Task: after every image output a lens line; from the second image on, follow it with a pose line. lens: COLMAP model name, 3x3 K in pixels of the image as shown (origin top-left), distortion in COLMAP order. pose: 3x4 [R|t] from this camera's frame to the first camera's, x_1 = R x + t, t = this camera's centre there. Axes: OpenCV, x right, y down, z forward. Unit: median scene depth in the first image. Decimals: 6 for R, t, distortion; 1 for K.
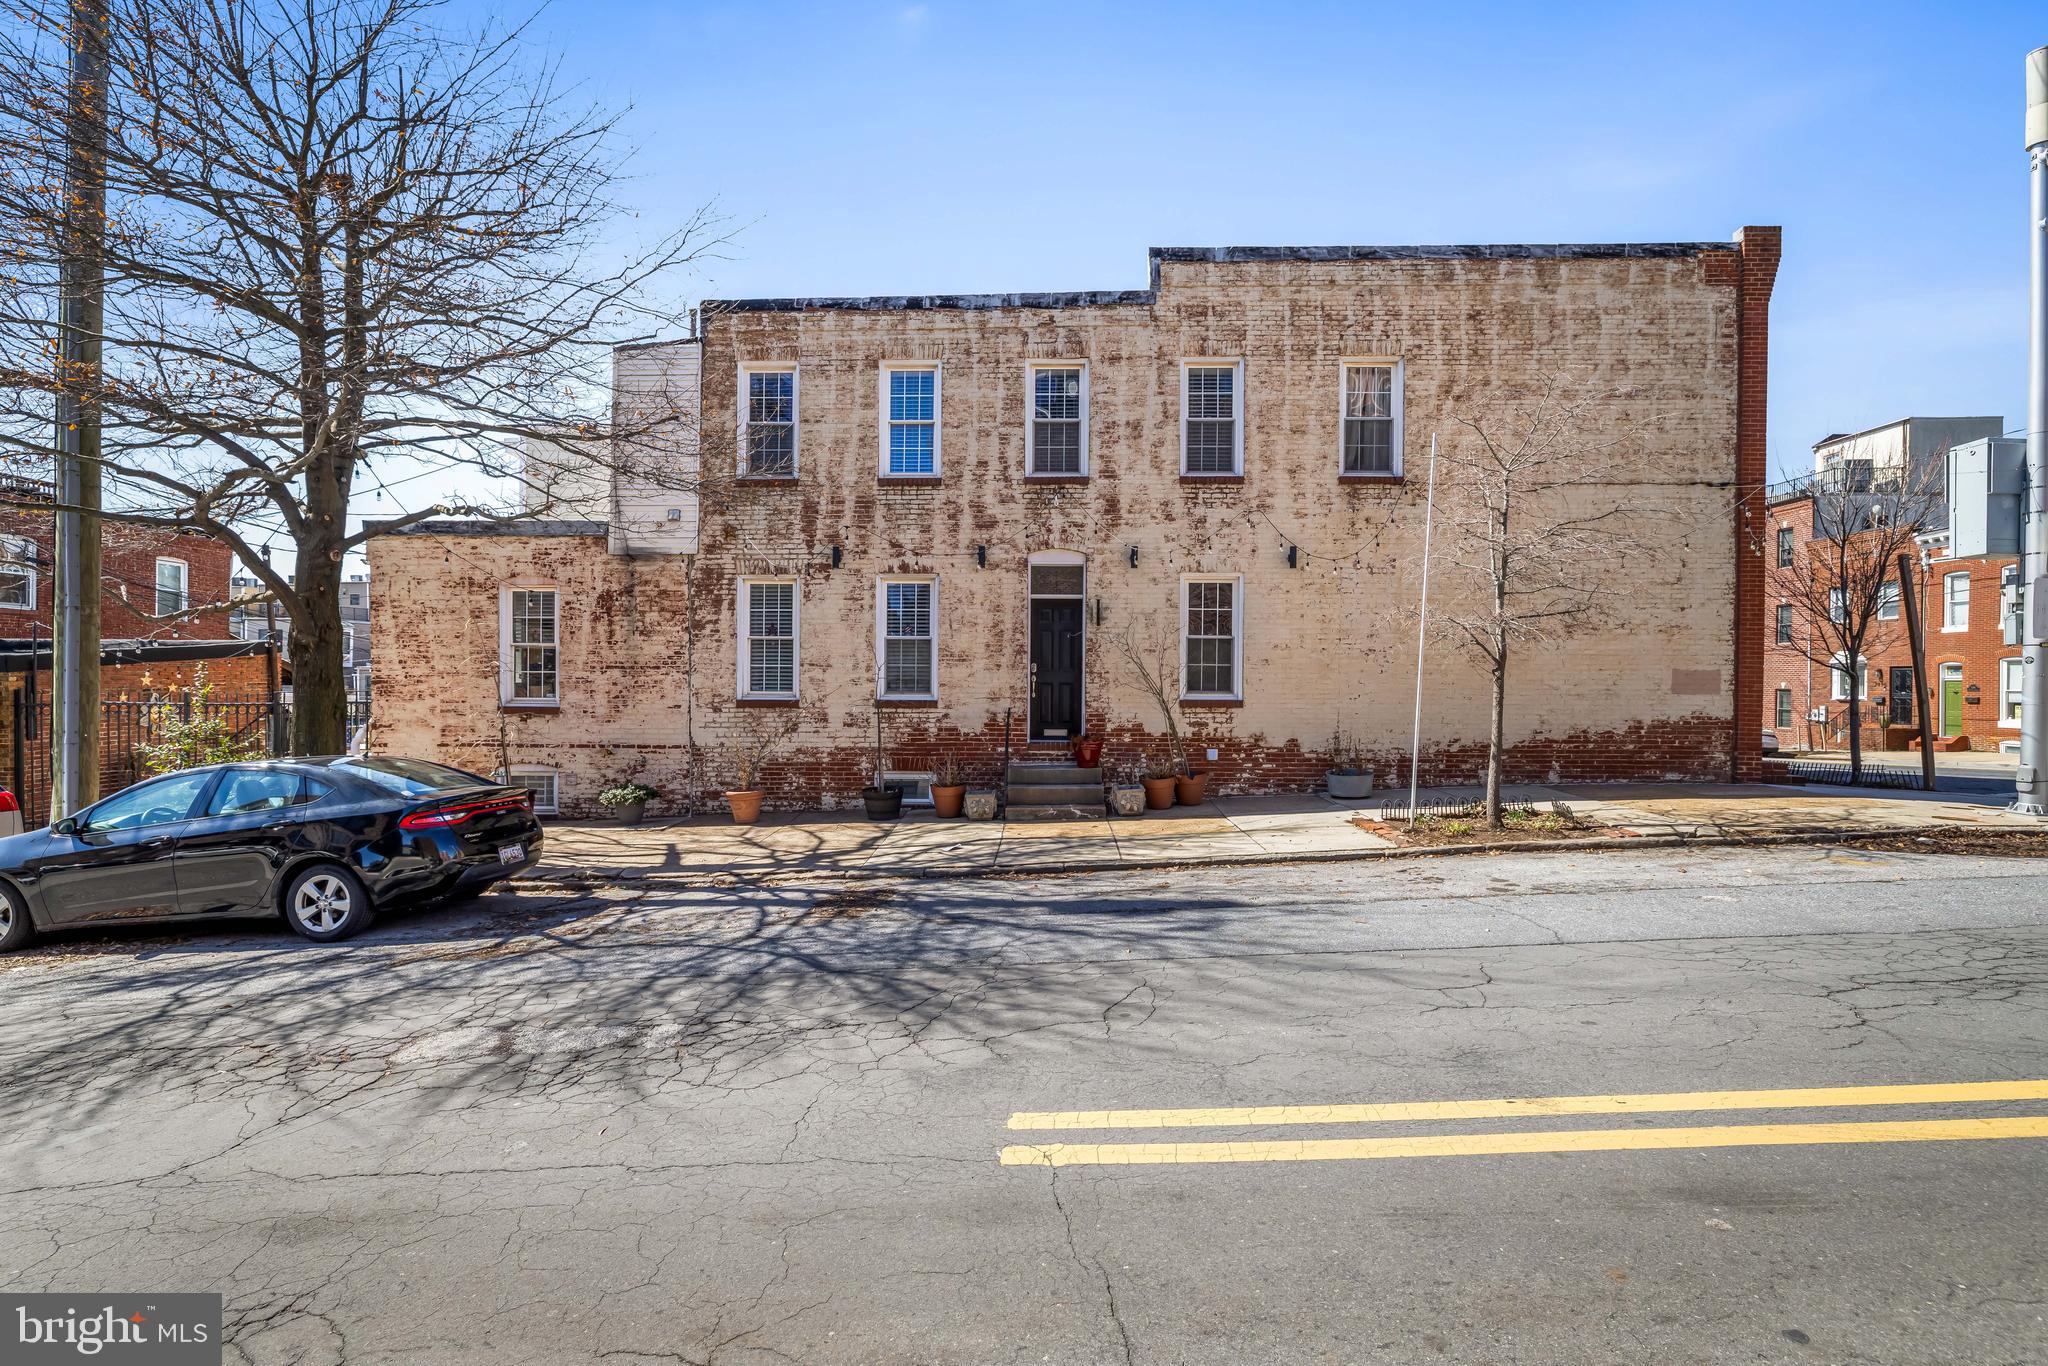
lens RADIAL K [[977.8, 0, 1015.7], [0, 977.8, 692.9], [0, 0, 1]] dist [-0.008824, 0.000008]
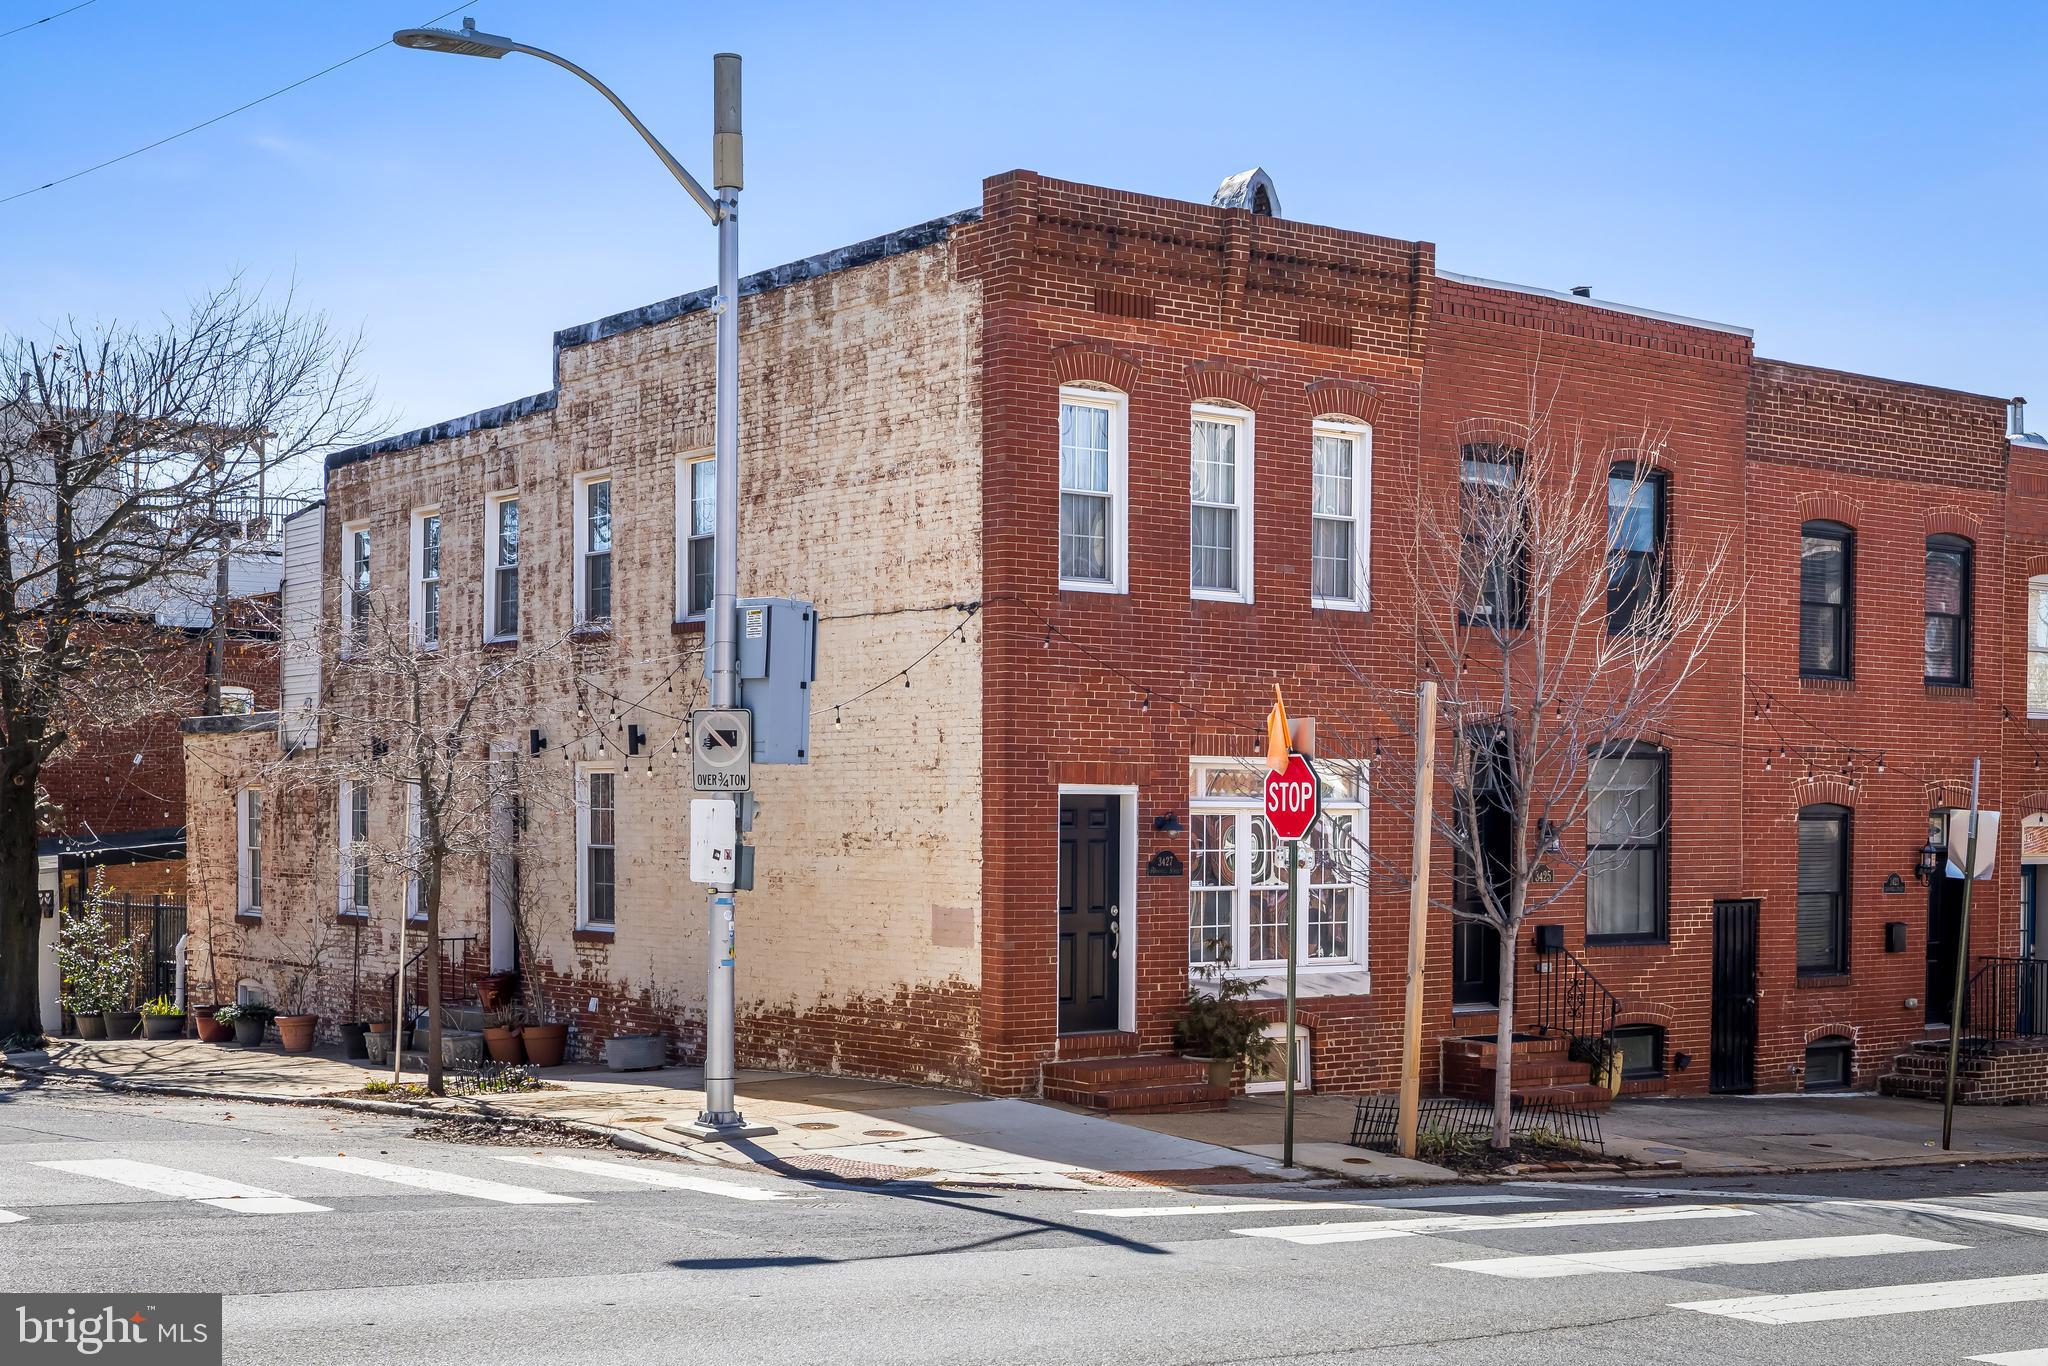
lens RADIAL K [[3350.5, 0, 1023.8], [0, 3350.5, 697.2], [0, 0, 1]] dist [-0.148693, 0.000000]
pose [[0.560896, -0.027641, -0.827425, 2.492265], [0.026842, 0.999524, -0.015195, -0.124105], [0.827451, -0.013687, 0.561371, -0.159351]]
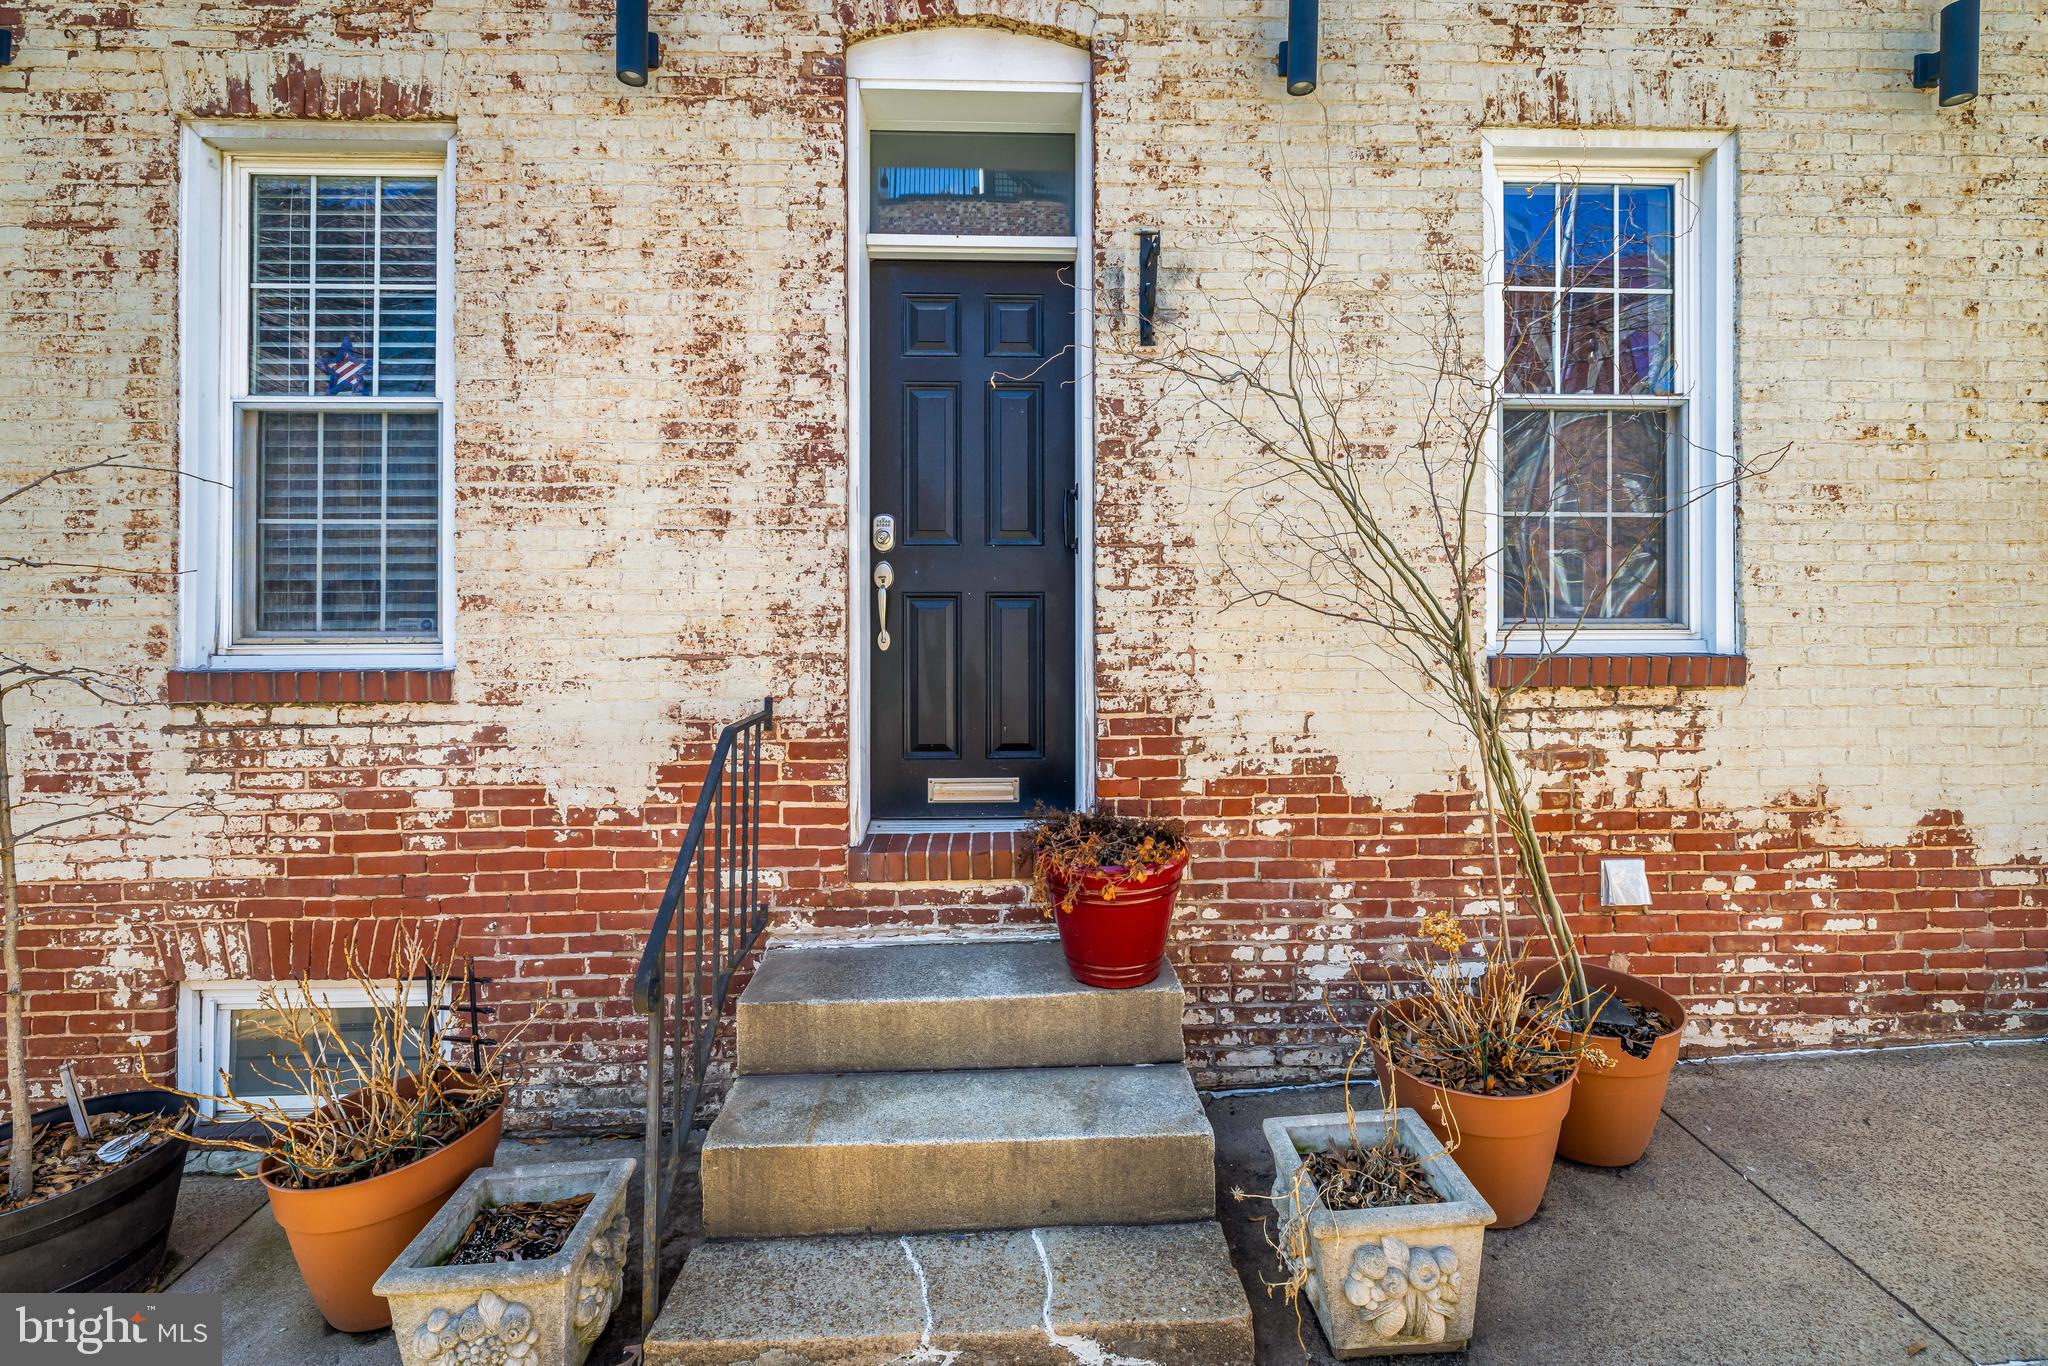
lens RADIAL K [[977.8, 0, 1019.6], [0, 977.8, 690.9], [0, 0, 1]] dist [-0.008824, 0.000008]
pose [[0.999461, -0.011233, 0.030849, 0.045441], [0.010549, 0.999697, 0.022258, 0.008955], [-0.031089, -0.021920, 0.999276, 0.761209]]
